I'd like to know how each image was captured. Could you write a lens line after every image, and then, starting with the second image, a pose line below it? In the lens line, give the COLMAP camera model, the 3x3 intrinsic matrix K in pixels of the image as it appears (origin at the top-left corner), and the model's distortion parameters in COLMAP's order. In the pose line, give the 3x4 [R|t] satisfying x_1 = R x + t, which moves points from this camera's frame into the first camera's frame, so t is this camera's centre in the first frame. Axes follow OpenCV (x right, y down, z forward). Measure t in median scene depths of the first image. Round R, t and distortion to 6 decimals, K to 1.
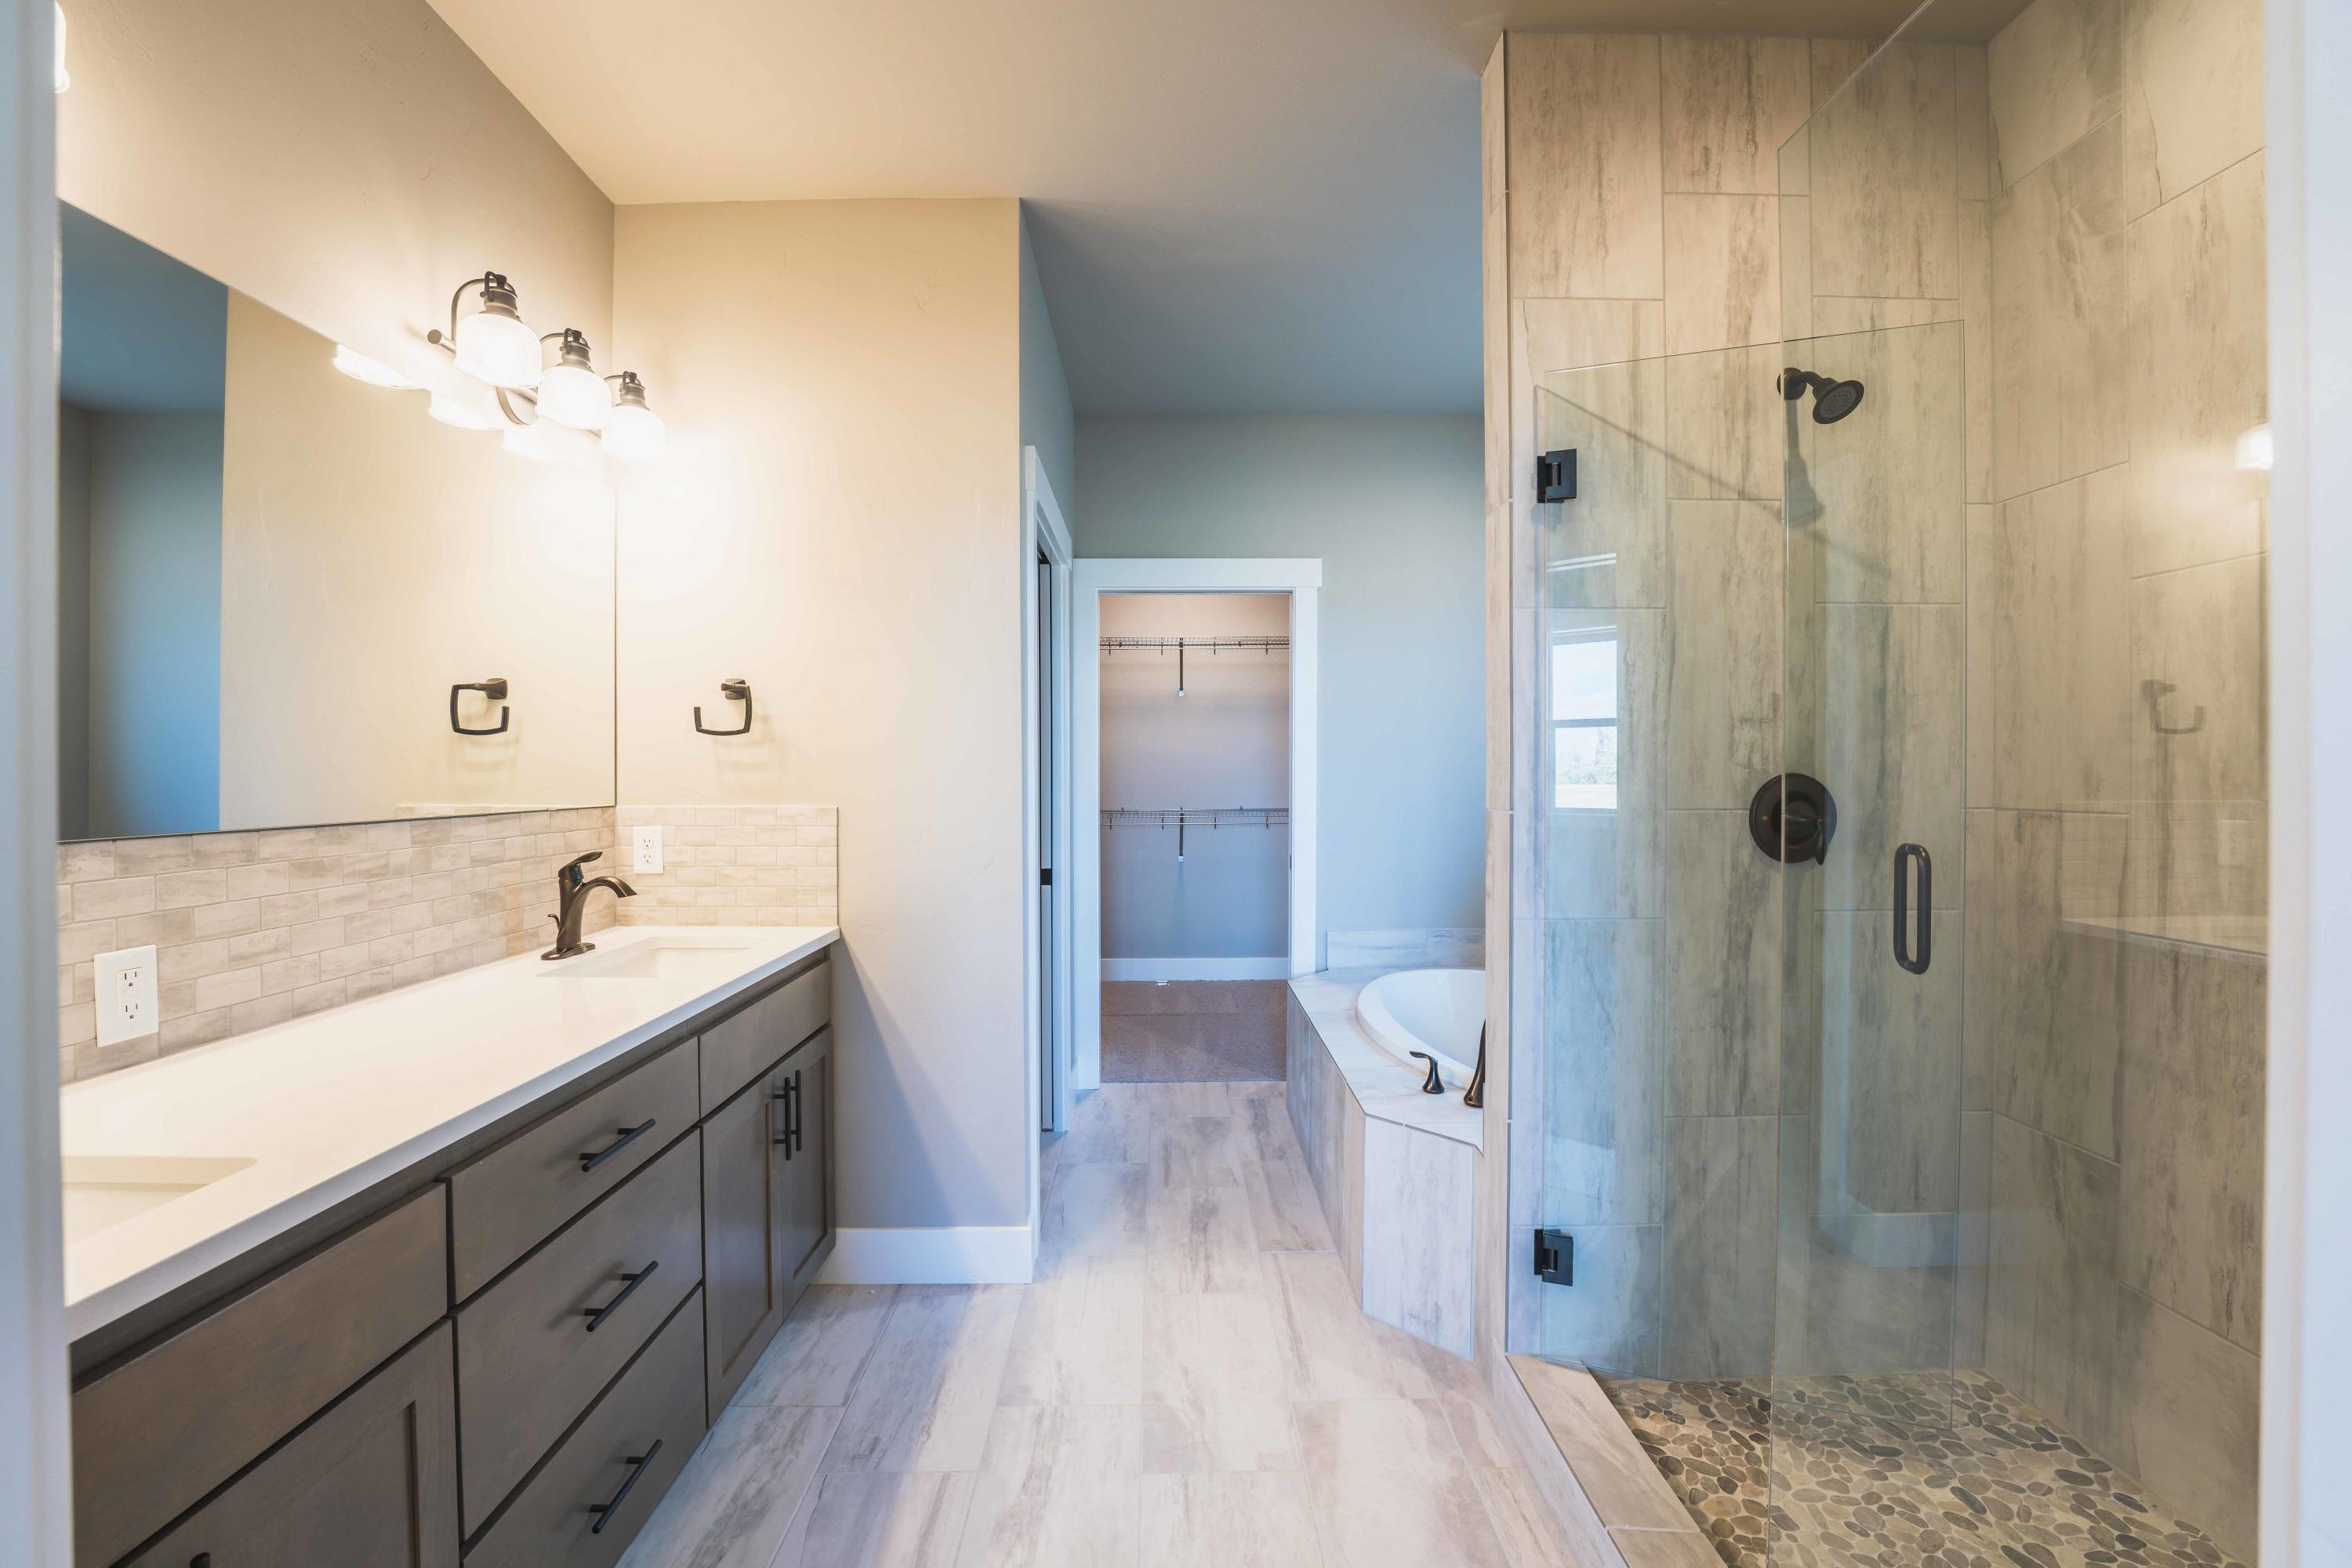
lens RADIAL K [[967.9, 0, 1149.1], [0, 967.9, 782.6], [0, 0, 1]] dist [-0.026207, 0.000818]
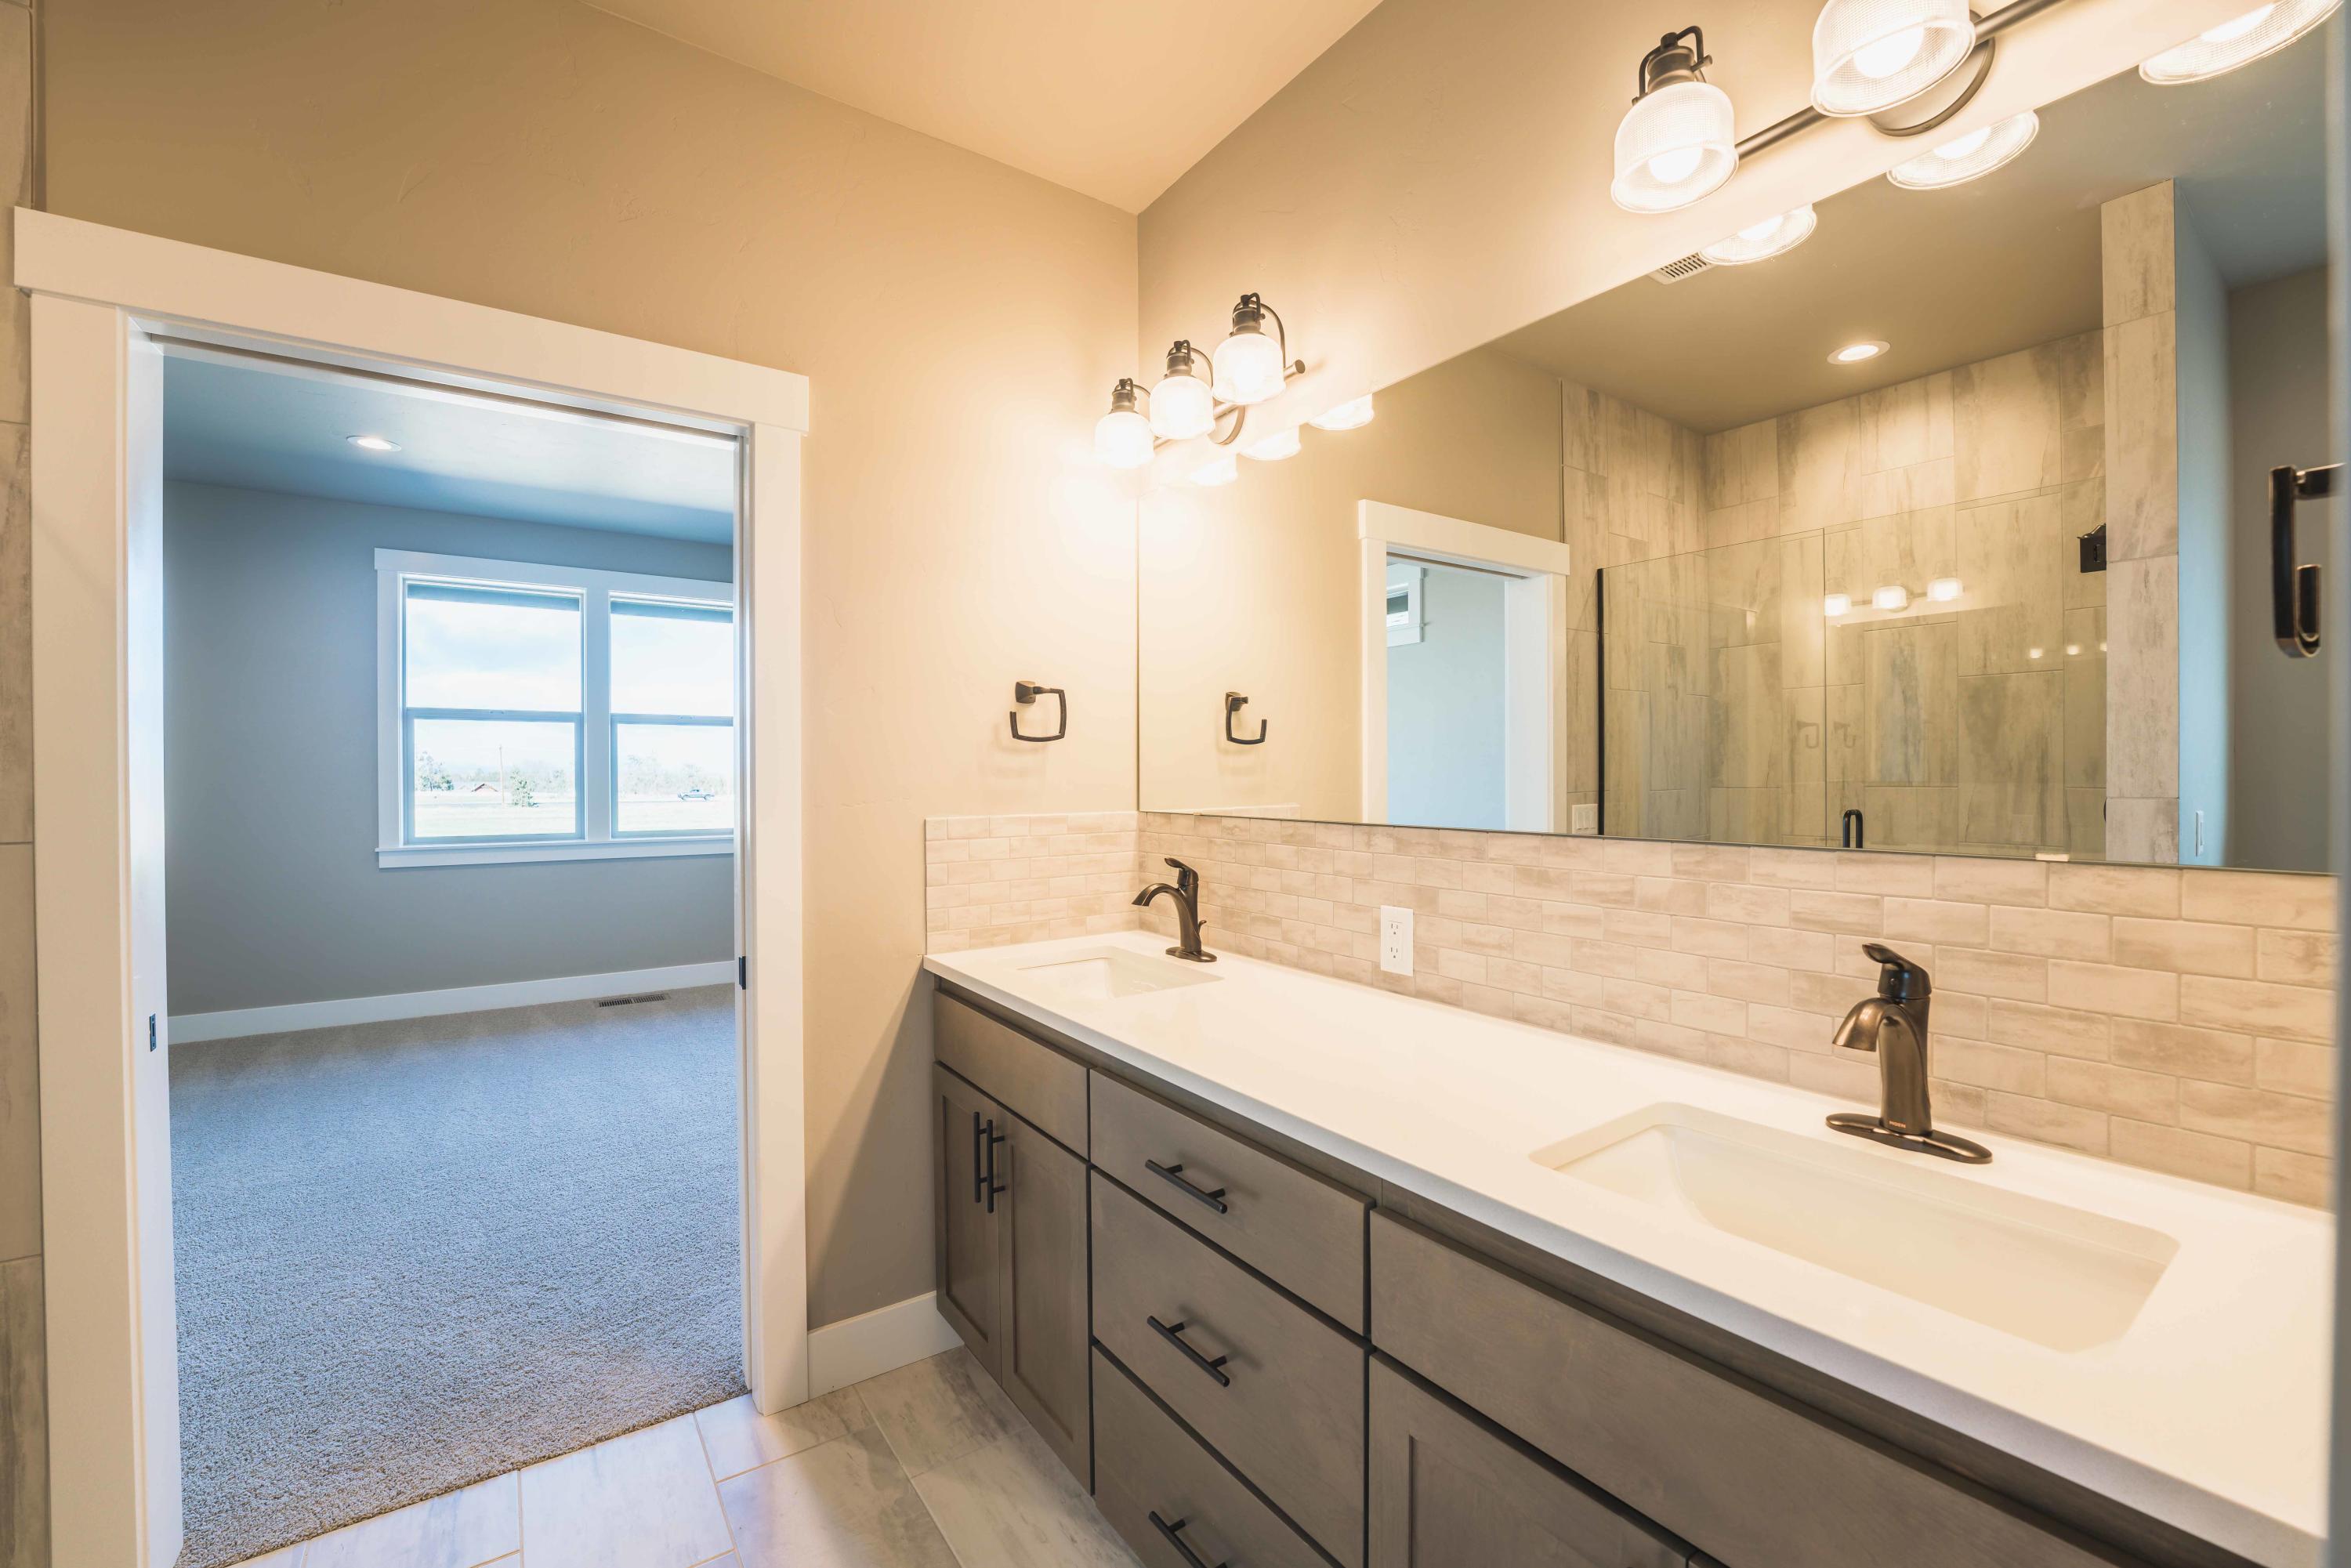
lens RADIAL K [[948.5, 0, 1175.5], [0, 948.5, 784.0], [0, 0, 1]] dist [-0.029202, 0.000076]
pose [[-0.809675, 0.006490, -0.586843, -0.016176], [-0.005324, 0.999816, 0.018403, -0.021086], [0.586855, 0.018025, -0.809492, 1.590747]]
